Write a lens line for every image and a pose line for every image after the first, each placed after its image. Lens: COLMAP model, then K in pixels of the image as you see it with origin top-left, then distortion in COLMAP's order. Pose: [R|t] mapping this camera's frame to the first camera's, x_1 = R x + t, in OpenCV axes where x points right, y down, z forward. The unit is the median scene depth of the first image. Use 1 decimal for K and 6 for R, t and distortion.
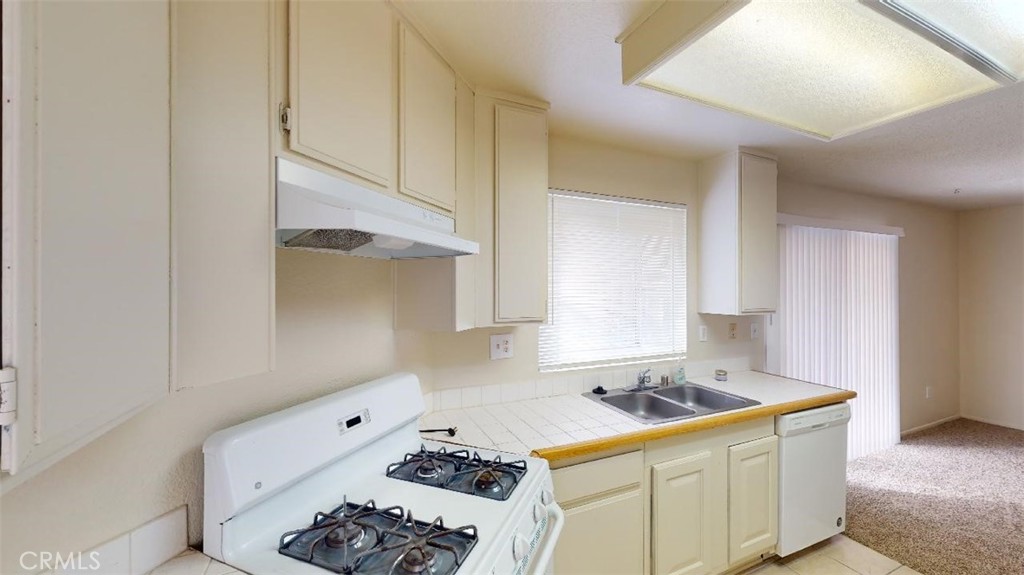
lens RADIAL K [[387.0, 0, 518.8], [0, 387.0, 290.8], [0, 0, 1]] dist [-0.000460, -0.000002]
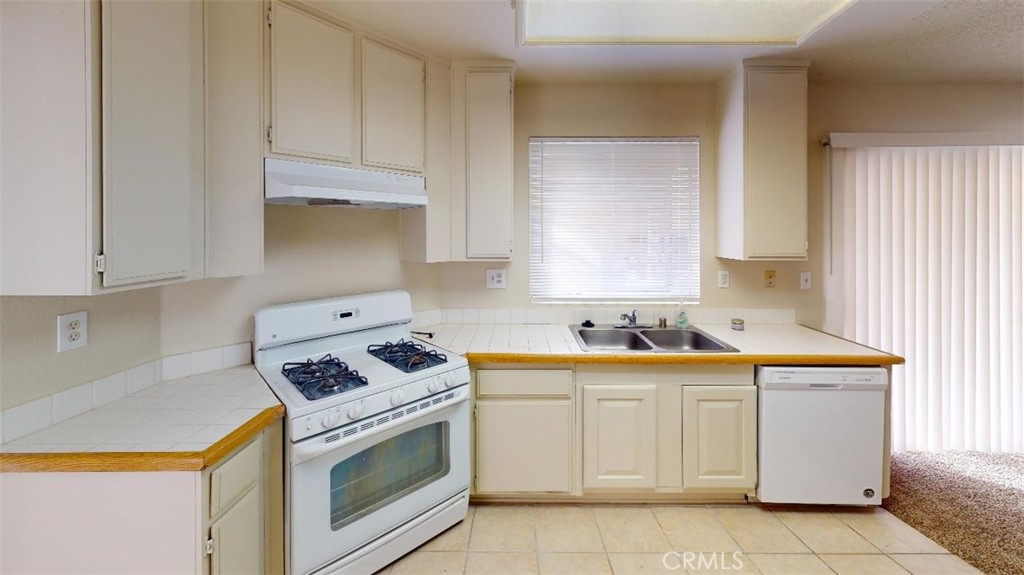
lens RADIAL K [[400.4, 0, 512.0], [0, 400.4, 287.5], [0, 0, 1]] dist [-0.001615, -0.000172]
pose [[0.912765, 0.063115, -0.403580, 0.513365], [-0.004975, 0.989636, 0.143515, -0.009667], [0.408455, -0.128987, 0.903619, -0.119578]]
